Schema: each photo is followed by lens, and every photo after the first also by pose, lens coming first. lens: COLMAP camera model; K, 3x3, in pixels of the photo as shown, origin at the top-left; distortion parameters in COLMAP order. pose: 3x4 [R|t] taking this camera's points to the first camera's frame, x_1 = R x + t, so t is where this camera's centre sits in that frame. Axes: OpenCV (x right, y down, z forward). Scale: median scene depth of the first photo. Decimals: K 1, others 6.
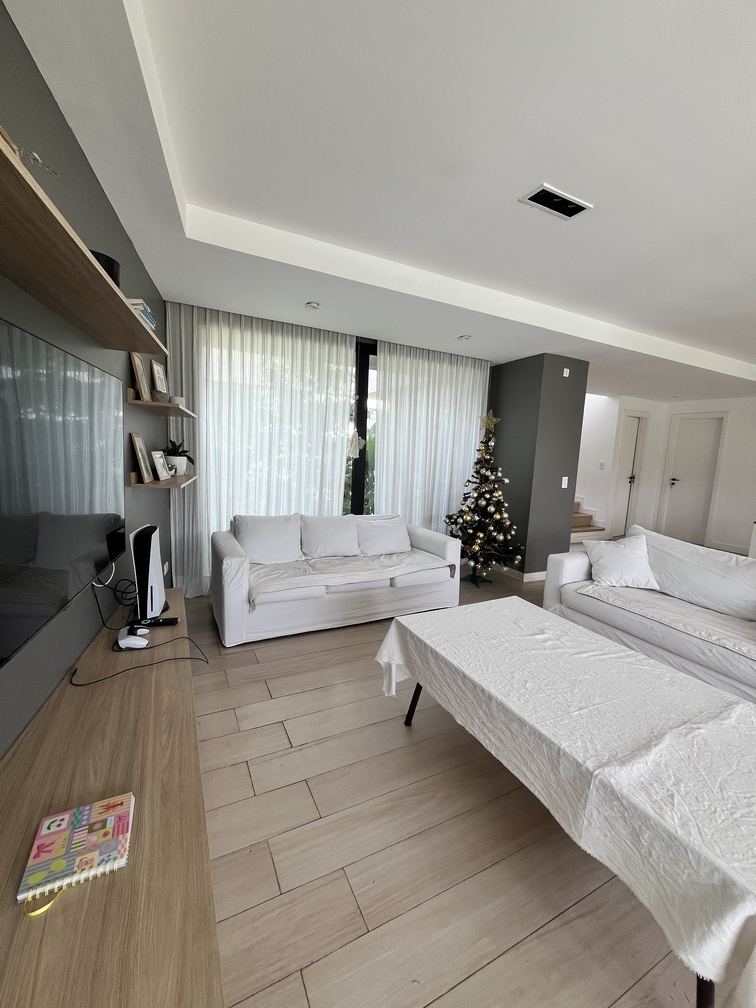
lens RADIAL K [[409.6, 0, 377.4], [0, 409.6, 503.9], [0, 0, 1]] dist [0.002244, 0.000561]
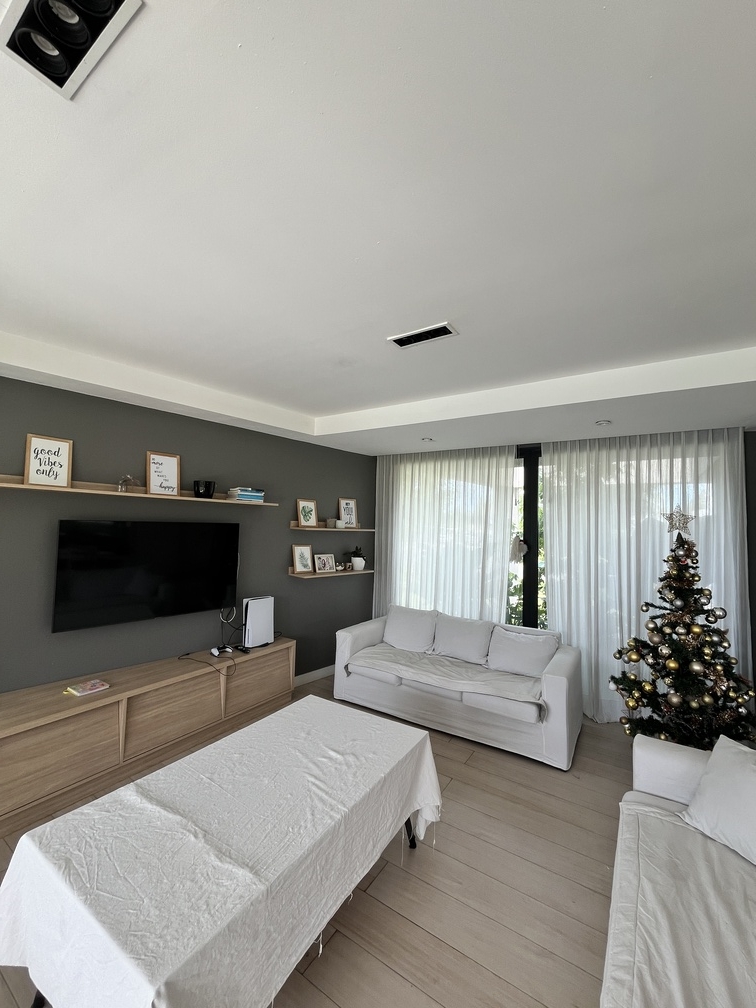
lens RADIAL K [[409.6, 0, 375.6], [0, 409.6, 501.4], [0, 0, 1]] dist [0.002244, 0.000561]
pose [[0.493228, -0.084029, -0.865832, 0.822128], [-0.117690, 0.979727, -0.162125, -0.079057], [0.861902, 0.181865, 0.473339, 0.300484]]
